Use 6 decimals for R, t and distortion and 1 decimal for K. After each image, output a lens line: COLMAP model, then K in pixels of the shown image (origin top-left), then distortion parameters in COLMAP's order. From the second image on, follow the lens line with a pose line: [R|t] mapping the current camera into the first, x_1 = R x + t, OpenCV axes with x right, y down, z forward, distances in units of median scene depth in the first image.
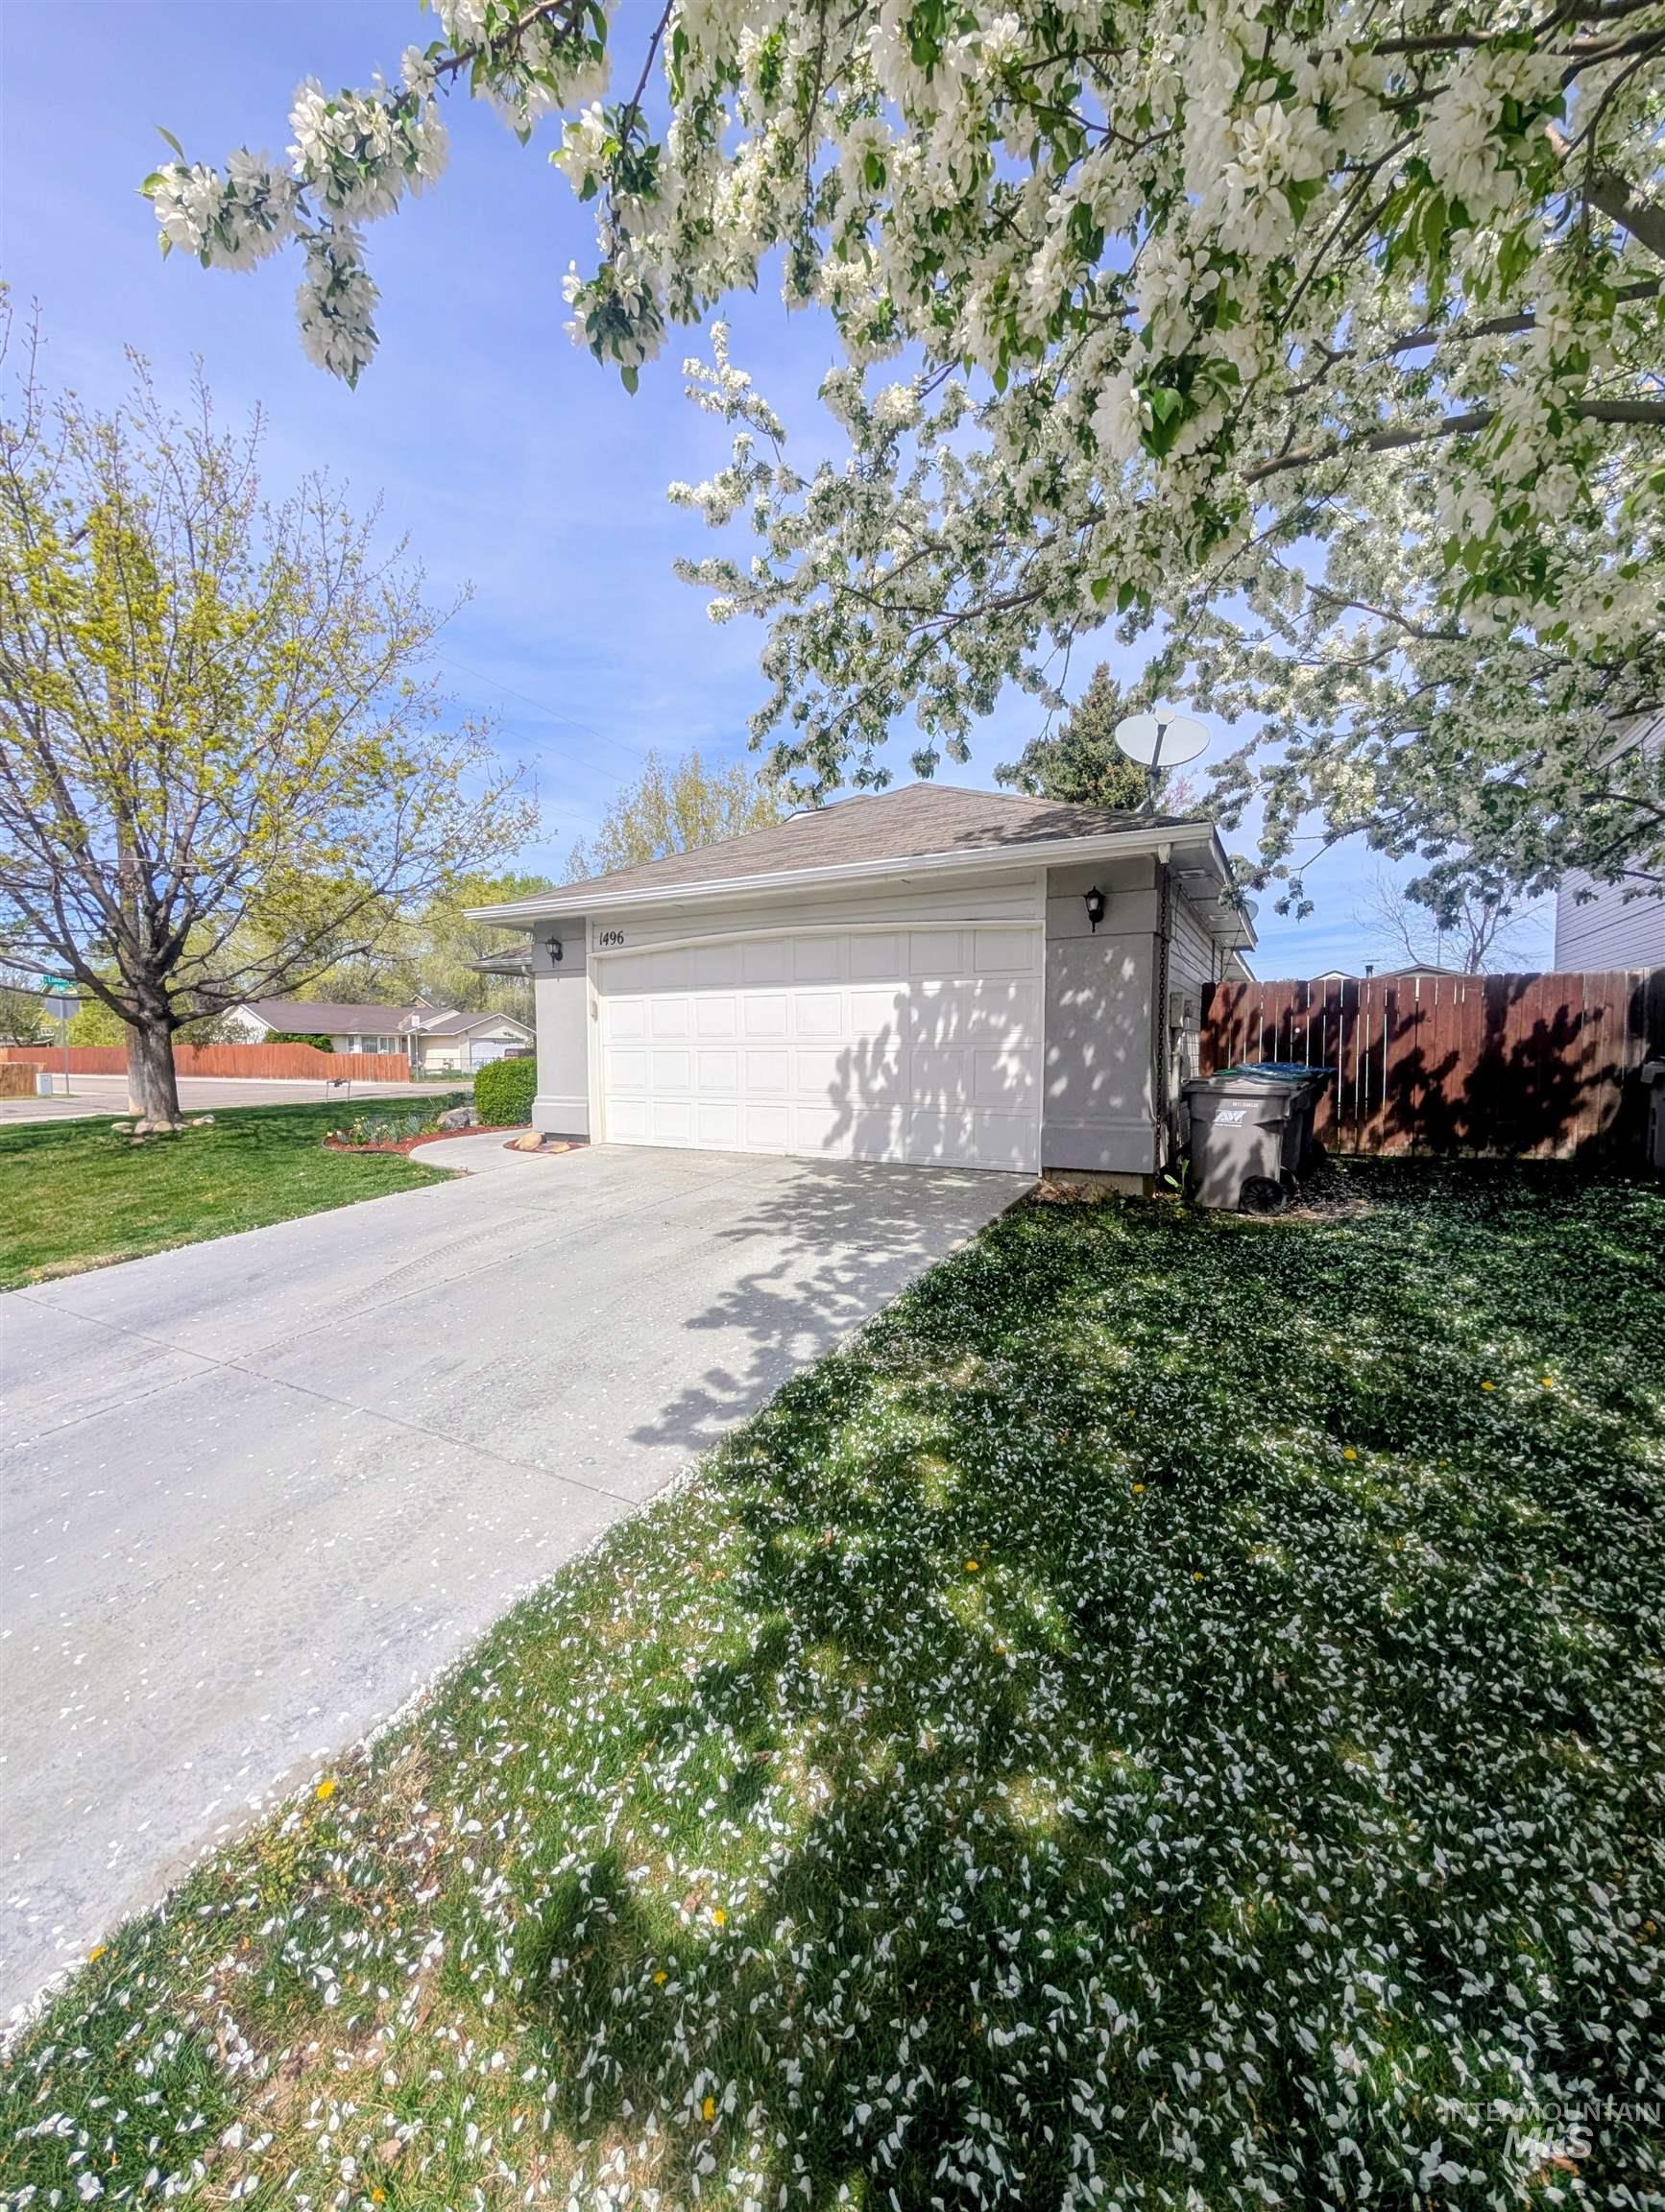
lens RADIAL K [[843.4, 0, 826.6], [0, 843.4, 1099.6], [0, 0, 1]] dist [0.001592, 0.000157]
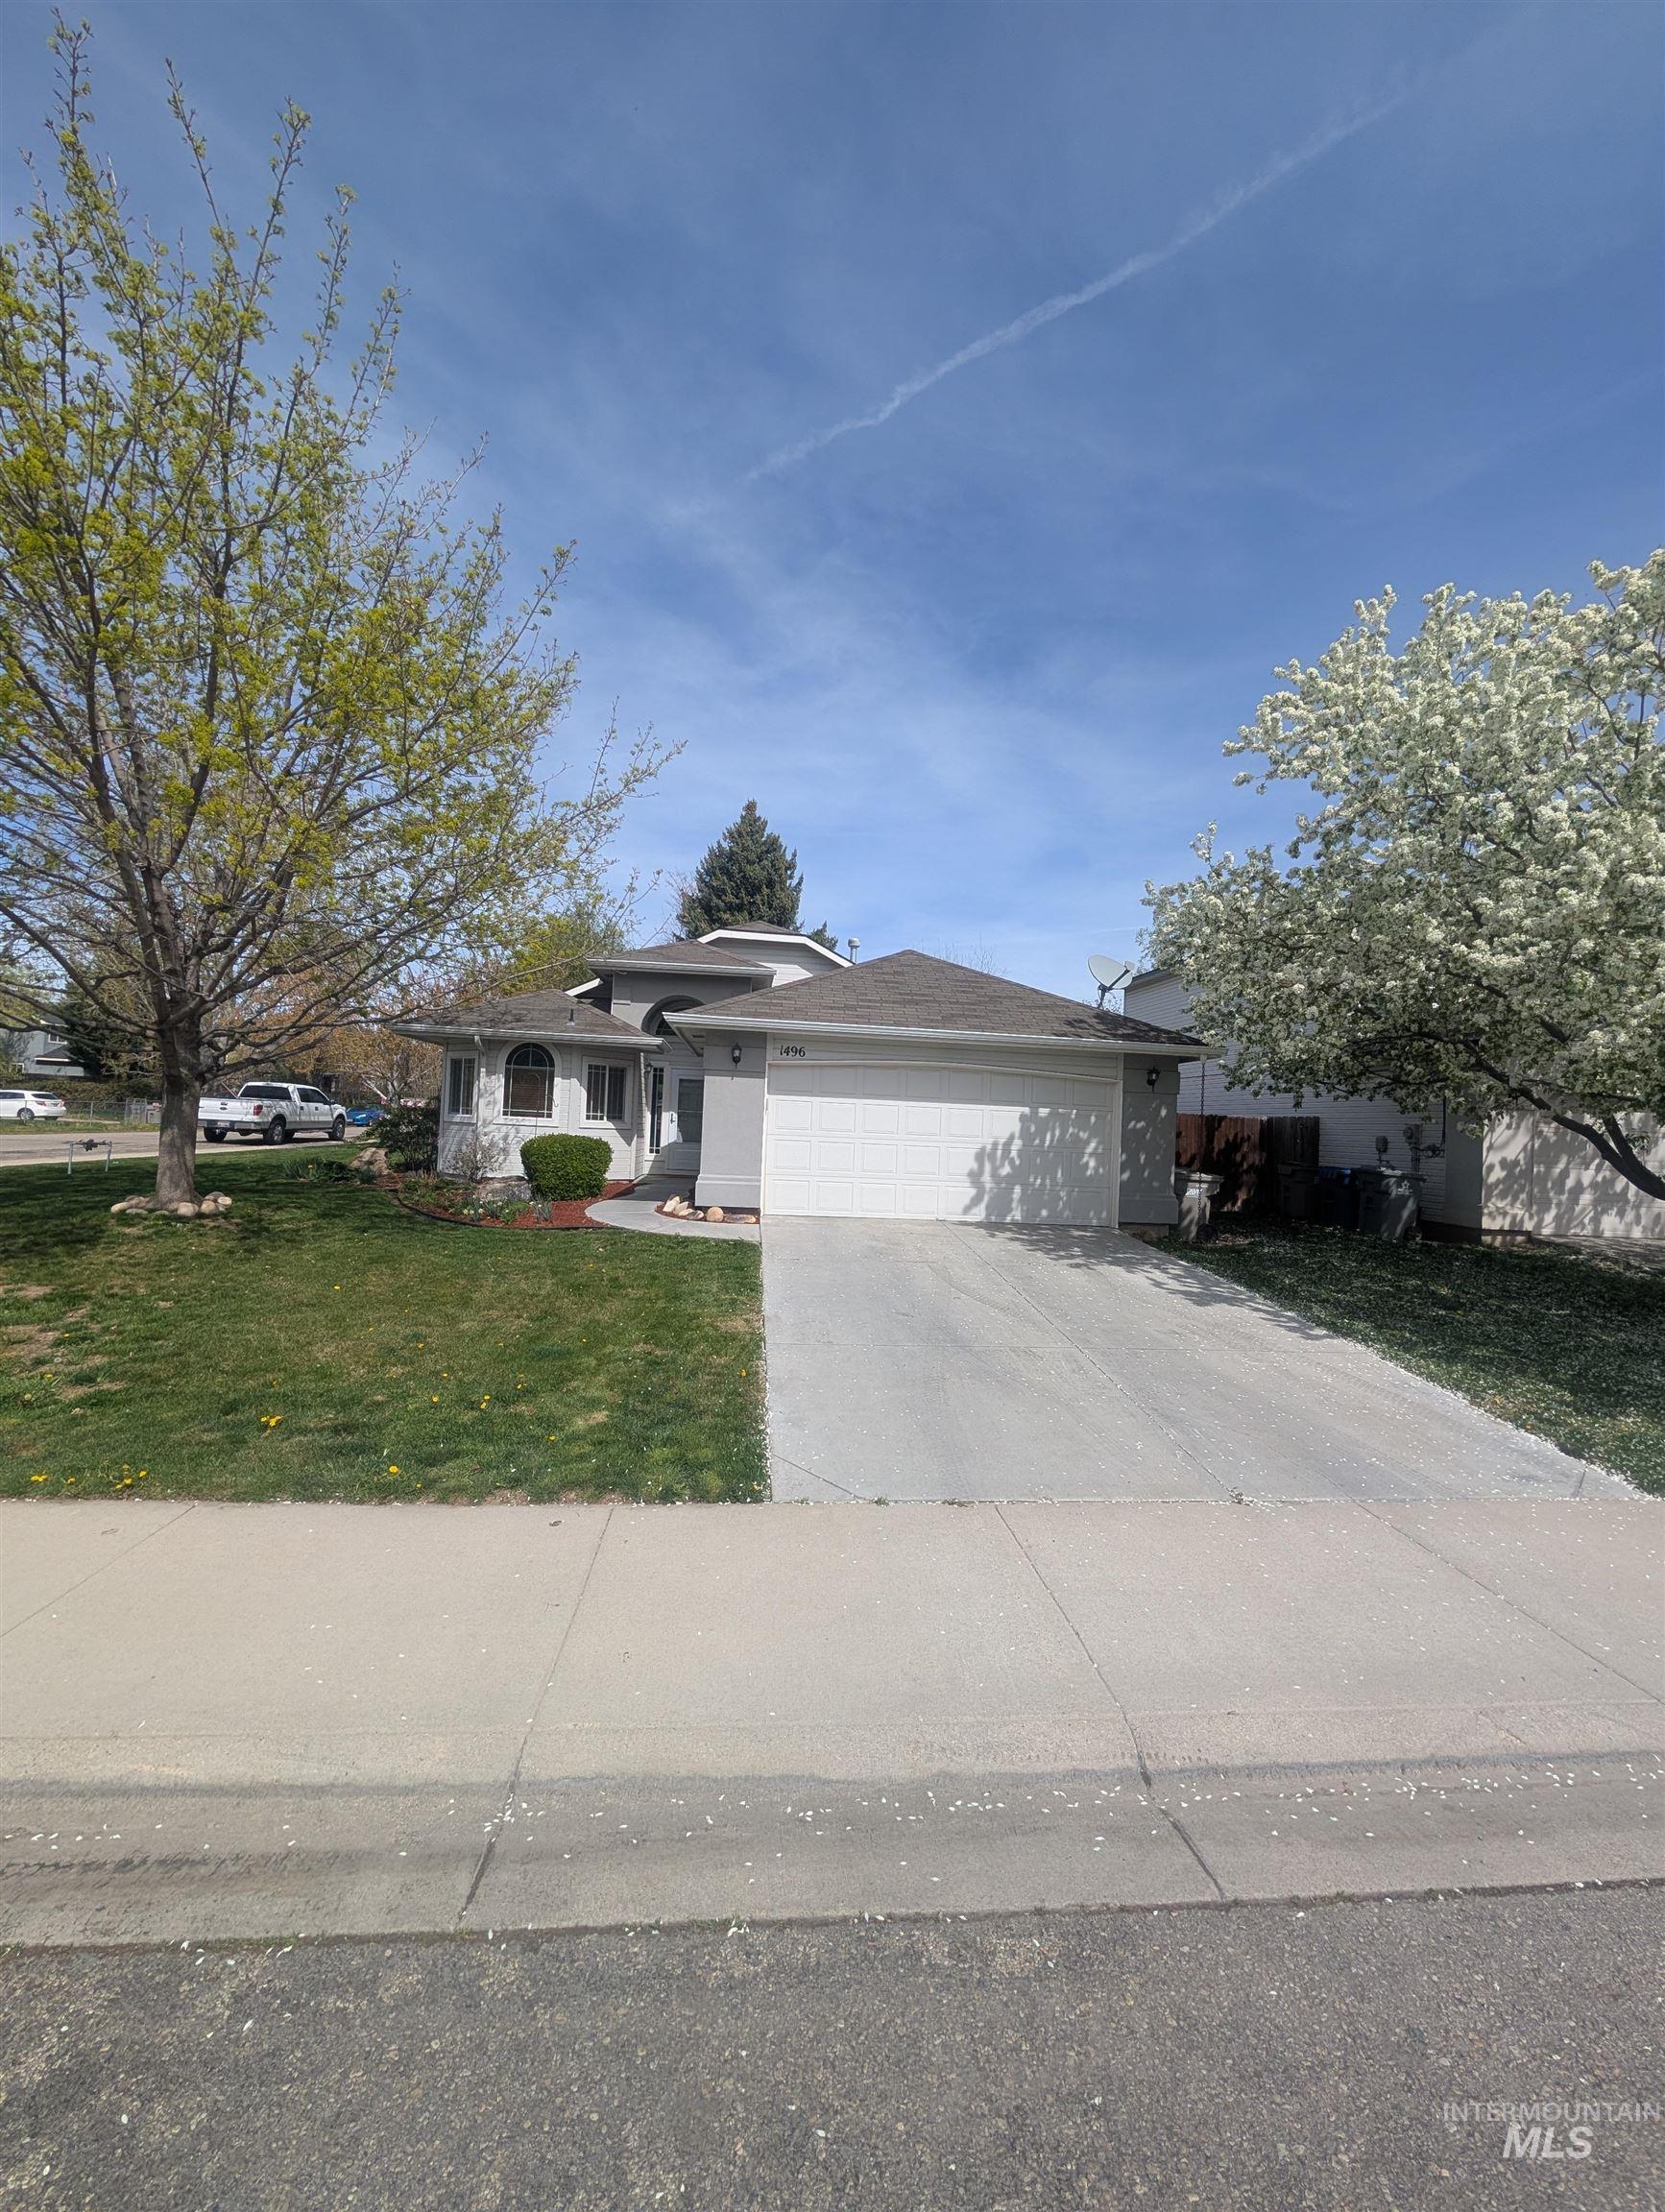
lens RADIAL K [[843.4, 0, 826.6], [0, 843.4, 1099.6], [0, 0, 1]] dist [0.001592, 0.000157]
pose [[0.823934, 0.055397, 0.563972, -1.057571], [-0.015224, 0.997015, -0.075692, -0.026094], [-0.566482, 0.053779, 0.822318, -0.082144]]
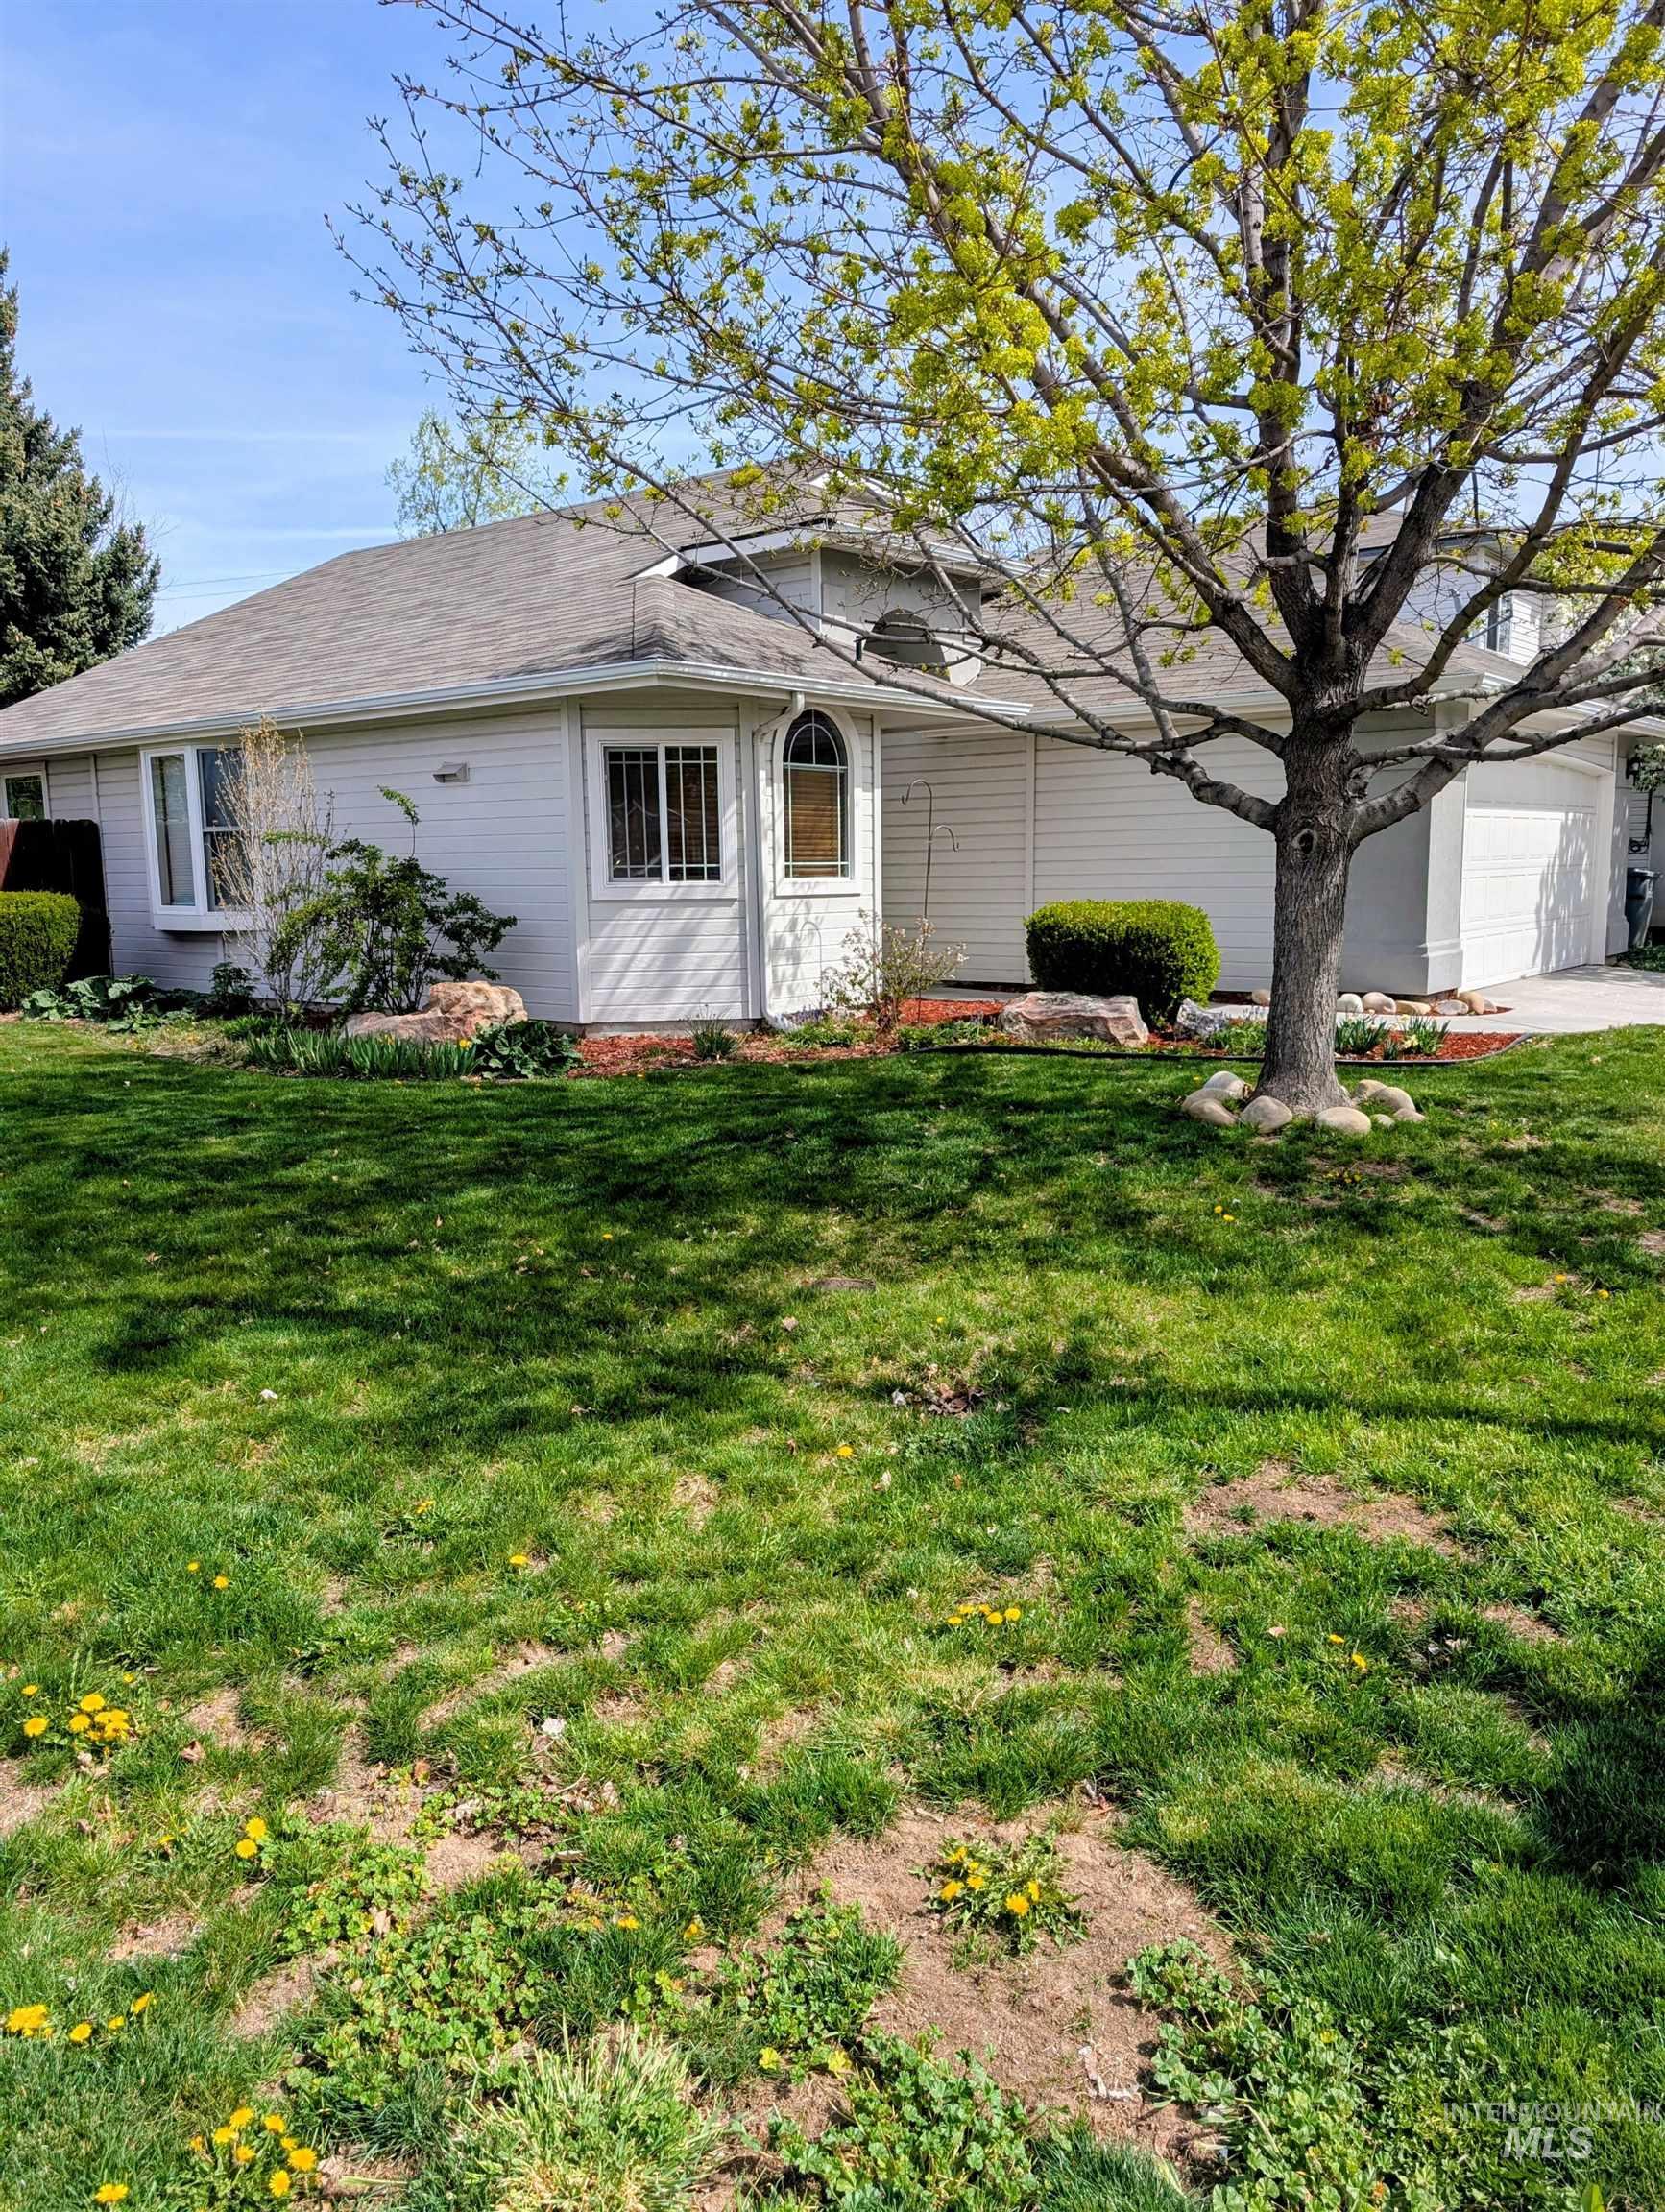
lens RADIAL K [[1579.9, 0, 844.1], [0, 1579.9, 1095.0], [0, 0, 1]] dist [0.030216, -0.020049]
pose [[0.148004, -0.140706, 0.978926, -2.140651], [0.073291, 0.988666, 0.131025, -0.109177], [-0.986267, 0.052354, 0.156639, 1.578280]]
